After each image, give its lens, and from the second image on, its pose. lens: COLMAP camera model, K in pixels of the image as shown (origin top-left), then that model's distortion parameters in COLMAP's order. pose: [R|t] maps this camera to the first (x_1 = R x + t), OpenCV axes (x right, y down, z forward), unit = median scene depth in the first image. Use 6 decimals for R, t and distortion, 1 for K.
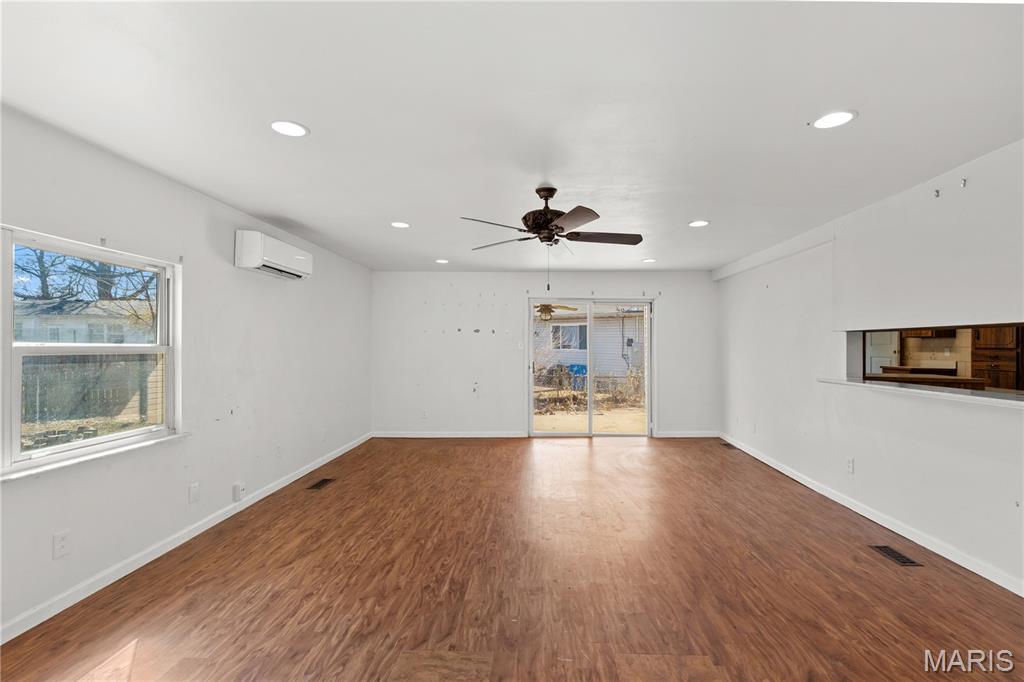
lens RADIAL K [[469.6, 0, 538.3], [0, 469.6, 341.6], [0, 0, 1]] dist [0.004440, -0.001897]
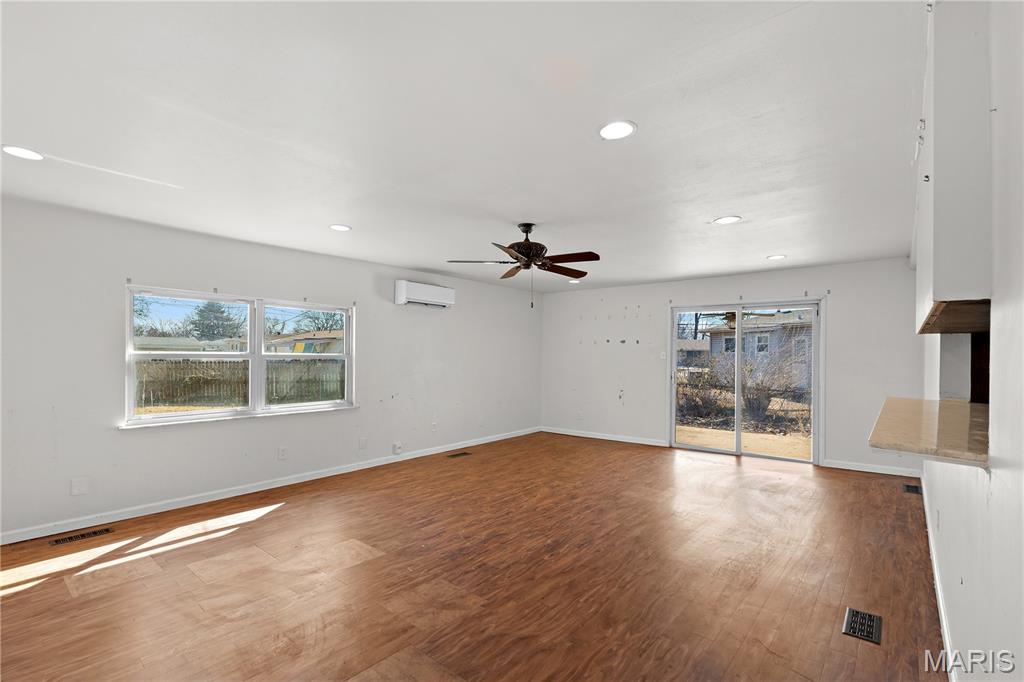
lens RADIAL K [[469.6, 0, 523.3], [0, 469.6, 349.0], [0, 0, 1]] dist [0.004440, -0.001897]
pose [[0.782682, -0.009647, -0.622347, 0.665246], [0.003820, 0.999936, -0.010695, 0.007946], [0.622410, 0.005994, 0.782668, 0.043461]]
